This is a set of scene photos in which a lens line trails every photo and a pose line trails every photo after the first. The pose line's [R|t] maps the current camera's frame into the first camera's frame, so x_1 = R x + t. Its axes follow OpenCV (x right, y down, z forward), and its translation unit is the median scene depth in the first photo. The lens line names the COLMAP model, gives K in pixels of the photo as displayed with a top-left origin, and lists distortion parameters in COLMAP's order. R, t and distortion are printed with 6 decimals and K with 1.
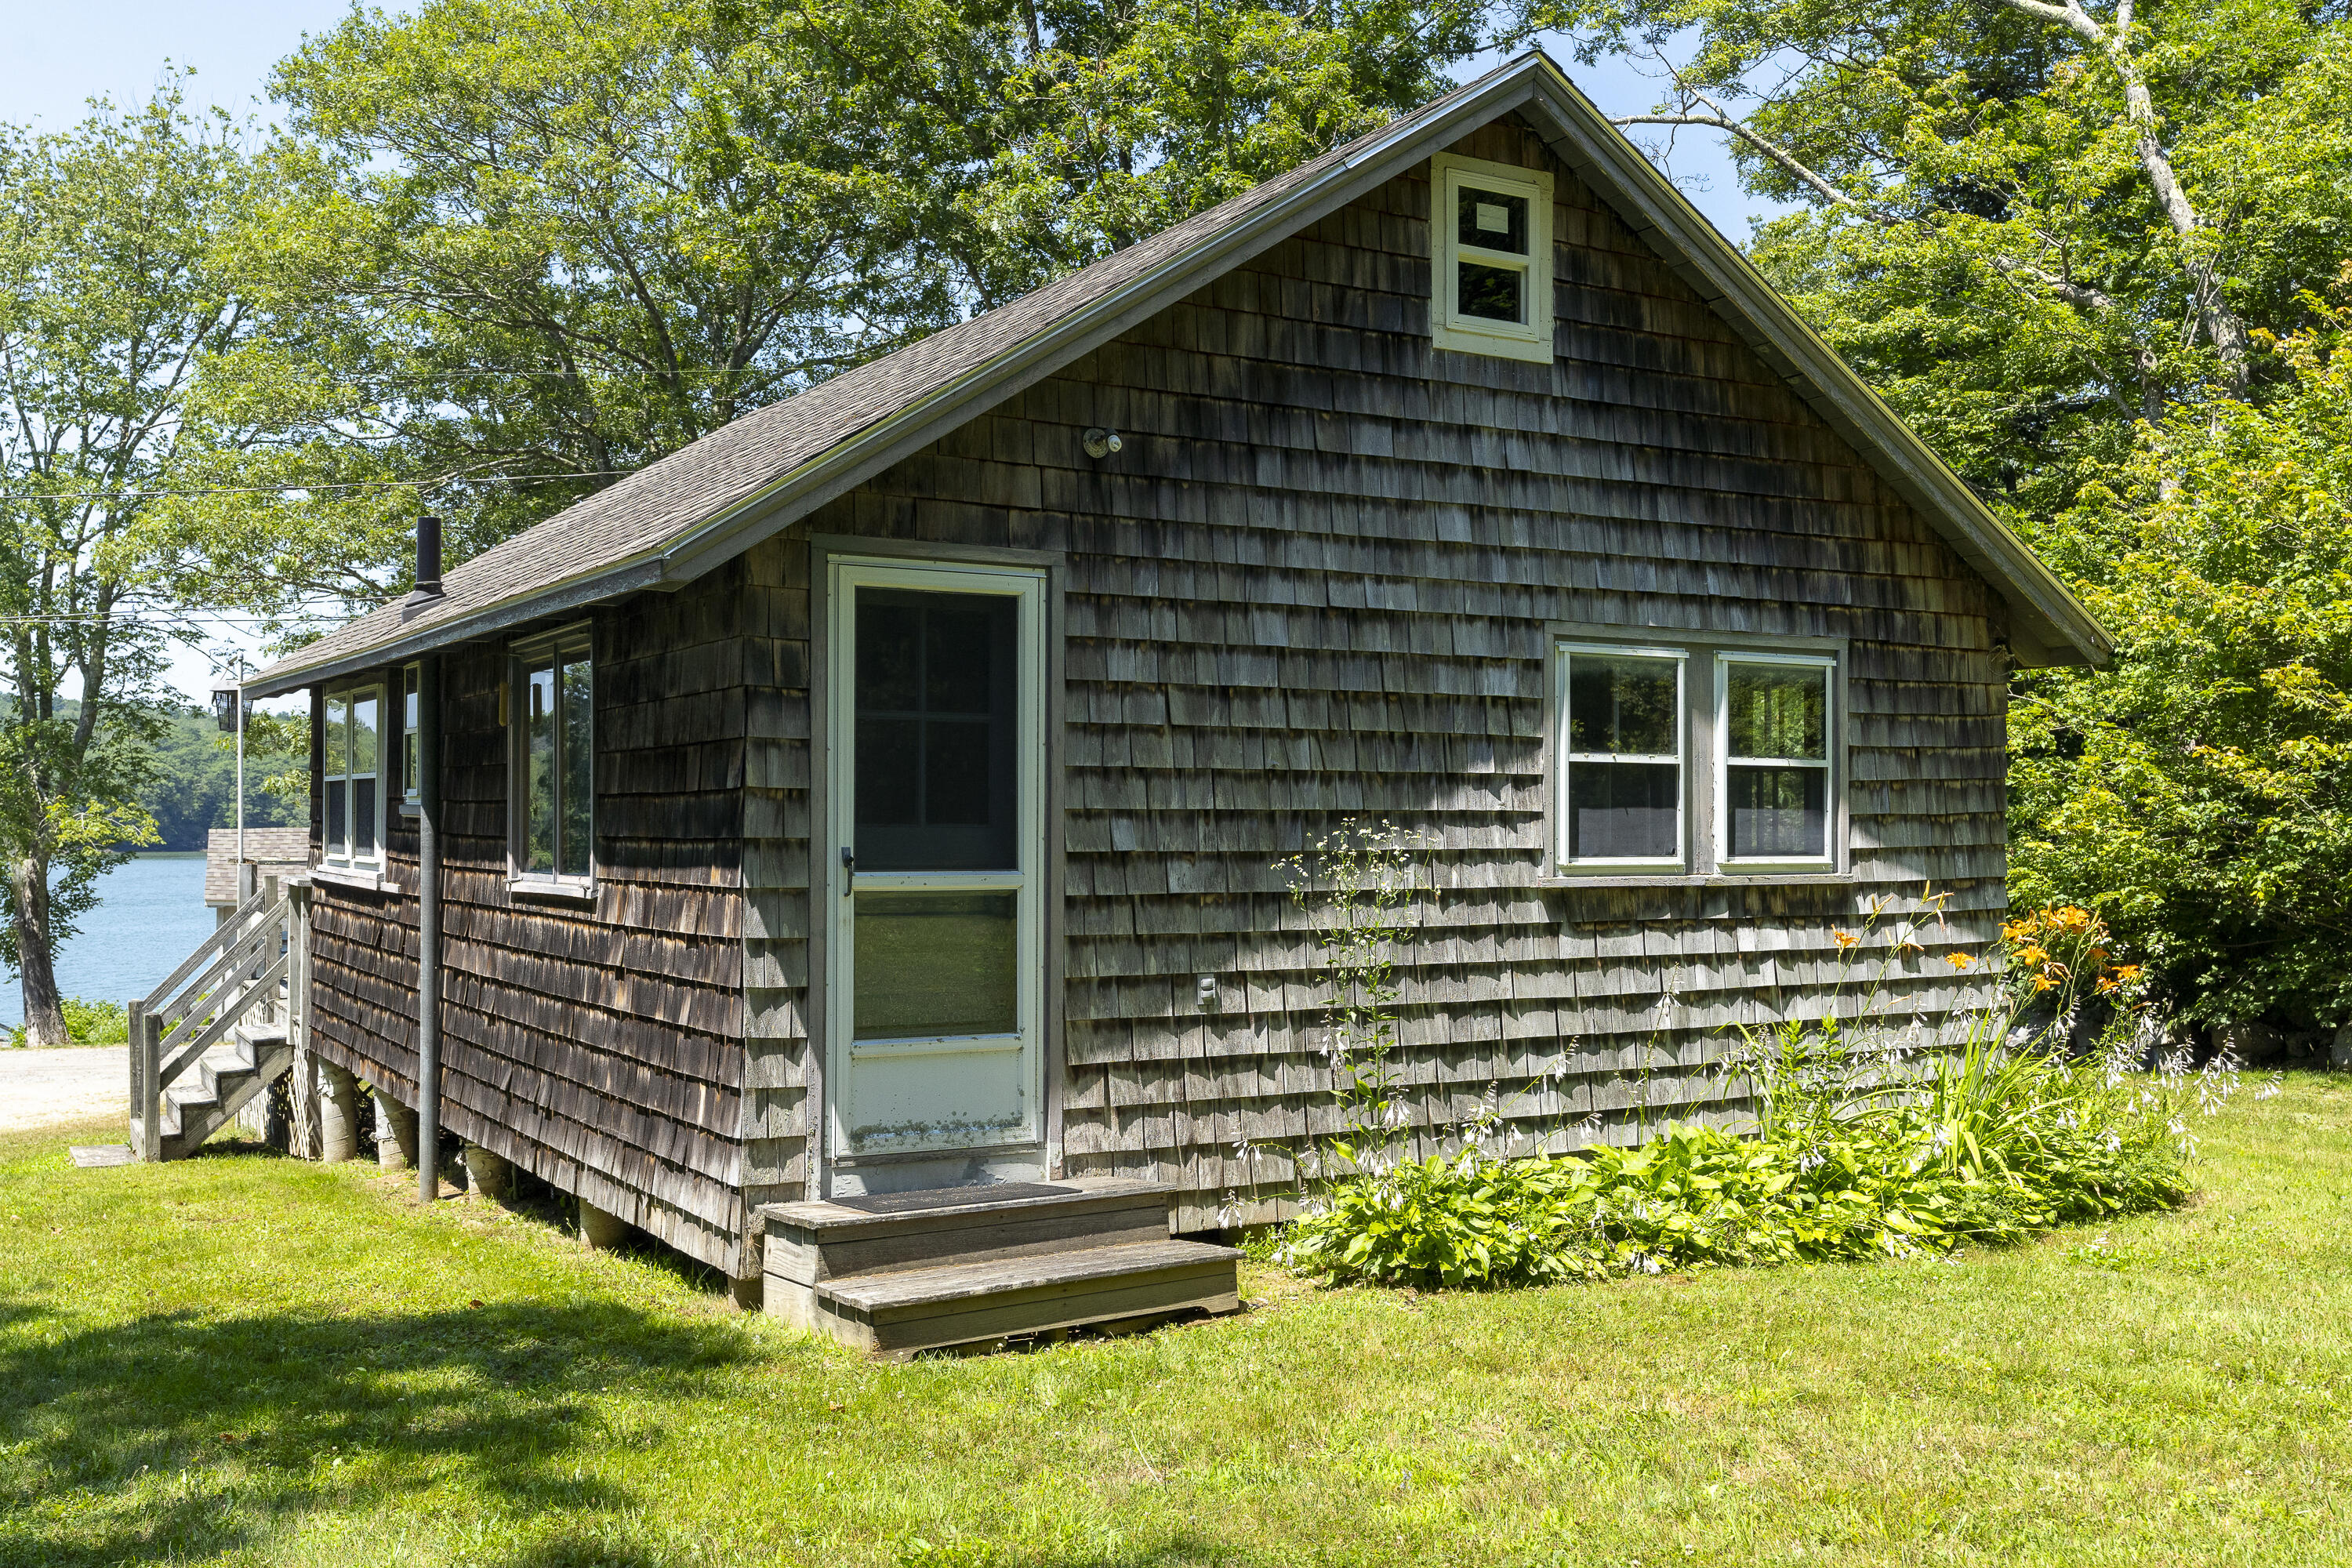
lens RADIAL K [[2077.9, 0, 1103.8], [0, 2077.9, 834.6], [0, 0, 1]] dist [0.014590, -0.003152]
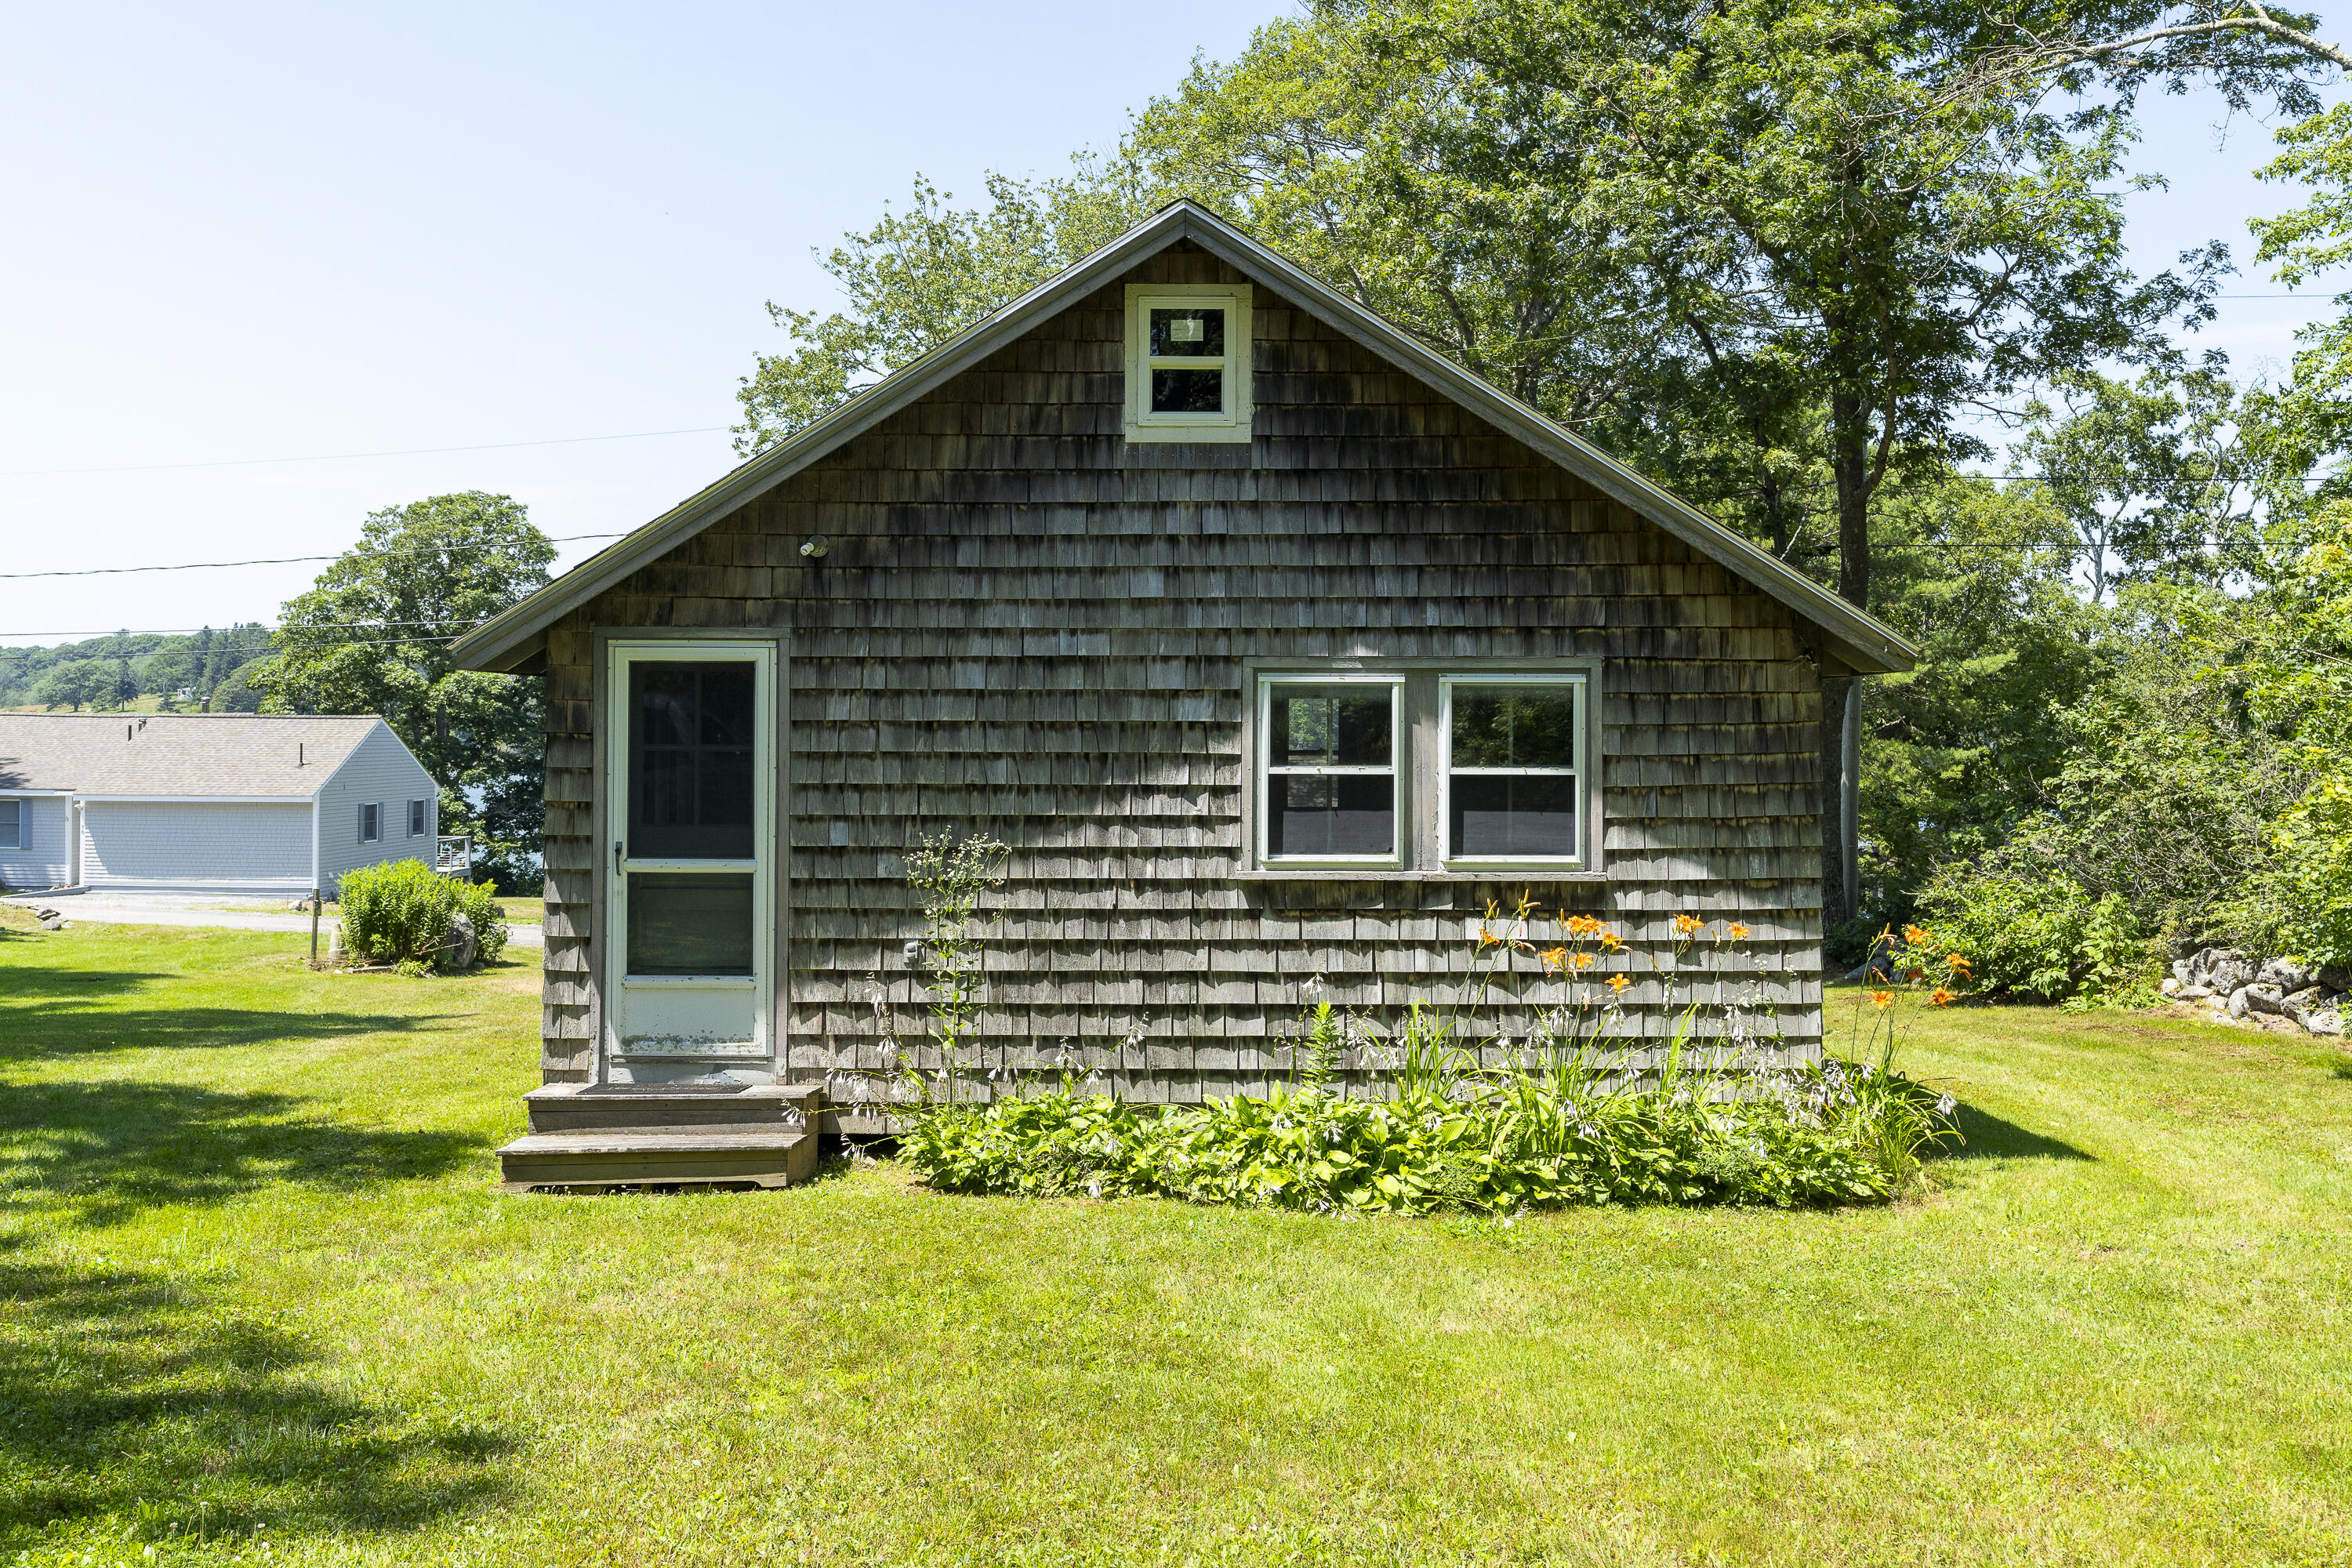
lens RADIAL K [[2077.9, 0, 1226.9], [0, 2077.9, 733.6], [0, 0, 1]] dist [0.014590, -0.003152]
pose [[0.874800, 0.001478, -0.484483, 0.809316], [-0.003495, 0.999989, -0.003261, -0.056367], [0.484472, 0.004546, 0.874795, -0.055351]]
